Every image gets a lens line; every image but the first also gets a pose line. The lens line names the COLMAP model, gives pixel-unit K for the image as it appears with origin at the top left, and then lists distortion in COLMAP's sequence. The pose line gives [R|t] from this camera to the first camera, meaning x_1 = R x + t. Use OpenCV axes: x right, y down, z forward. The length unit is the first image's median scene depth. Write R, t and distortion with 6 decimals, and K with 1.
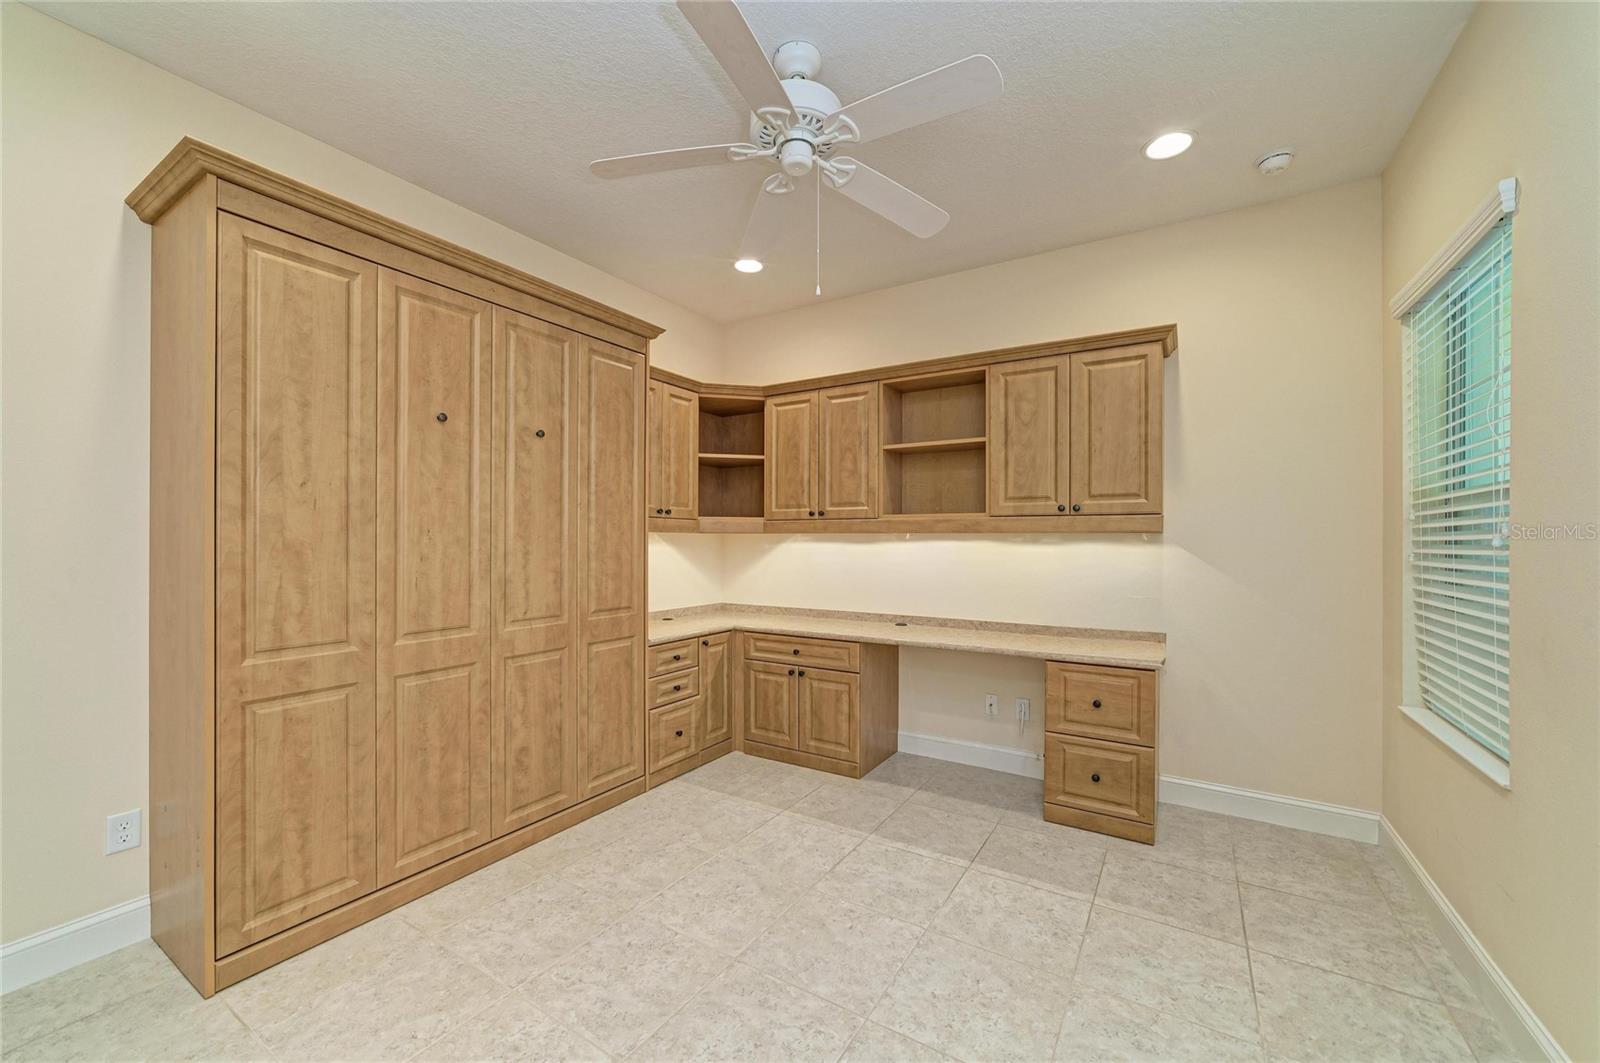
lens RADIAL K [[609.4, 0, 806.1], [0, 609.4, 540.1], [0, 0, 1]] dist [-0.018603, 0.006621]
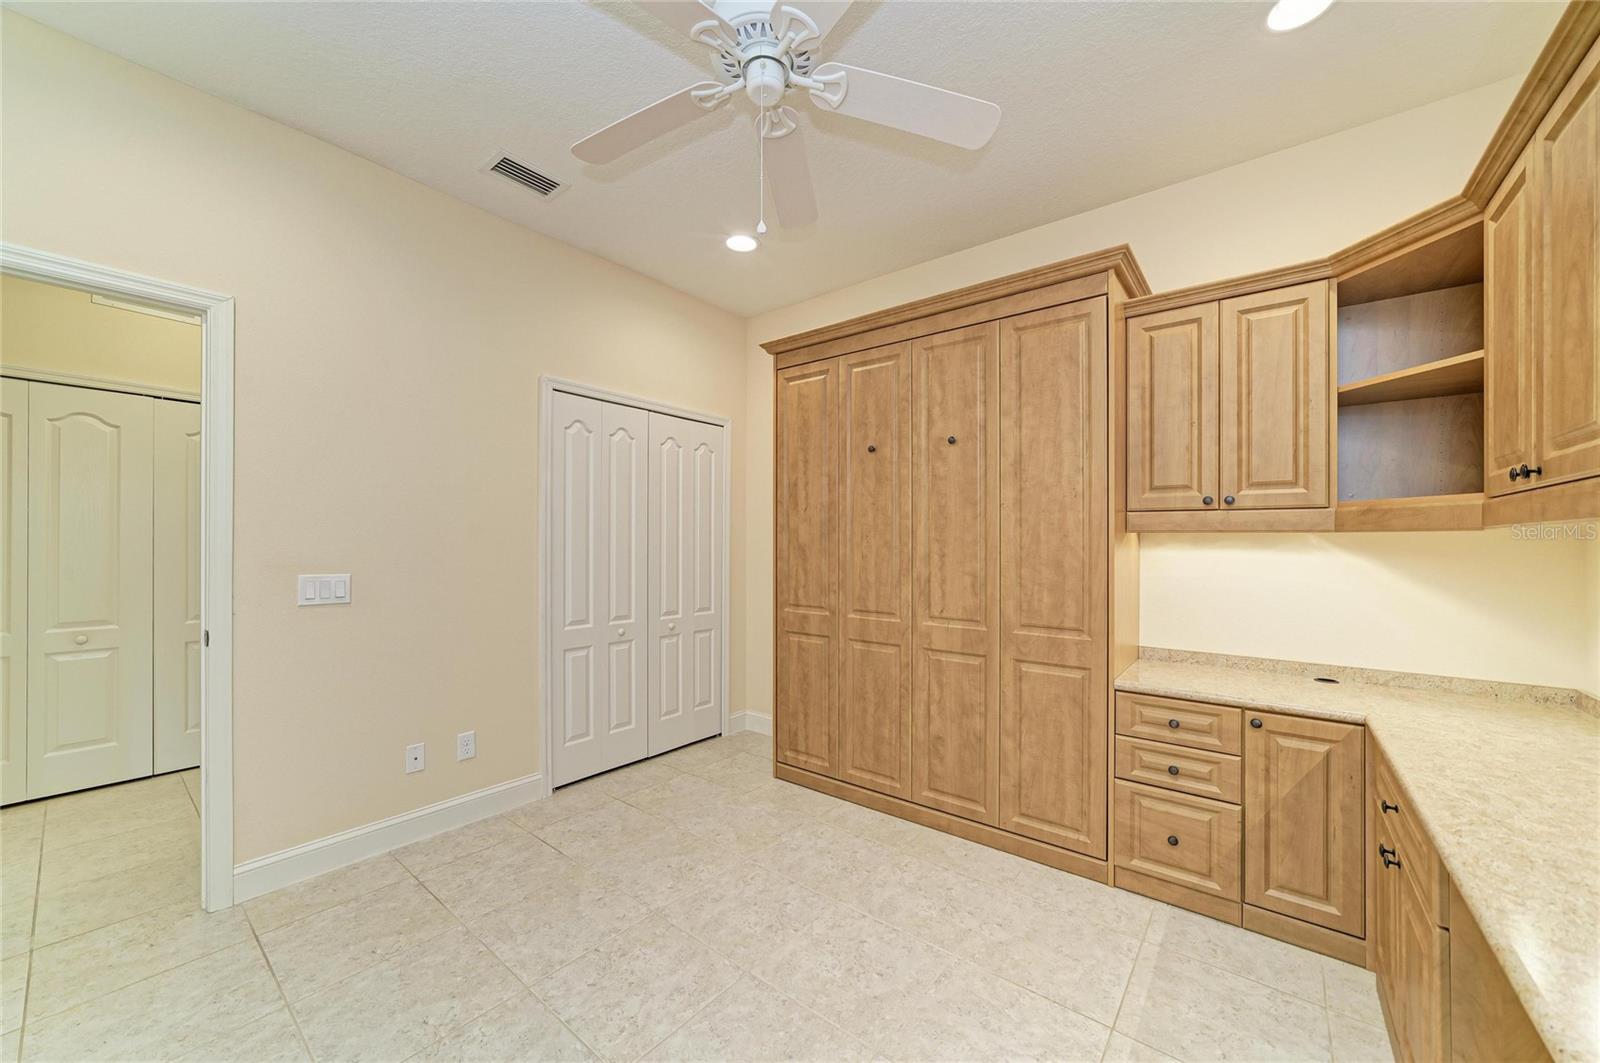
lens RADIAL K [[609.4, 0, 806.1], [0, 609.4, 540.1], [0, 0, 1]] dist [-0.018603, 0.006621]
pose [[-0.124523, -0.000121, -0.992217, 0.631950], [-0.000409, 1.000000, -0.000071, -0.005693], [0.992217, 0.000397, -0.124523, 0.899953]]
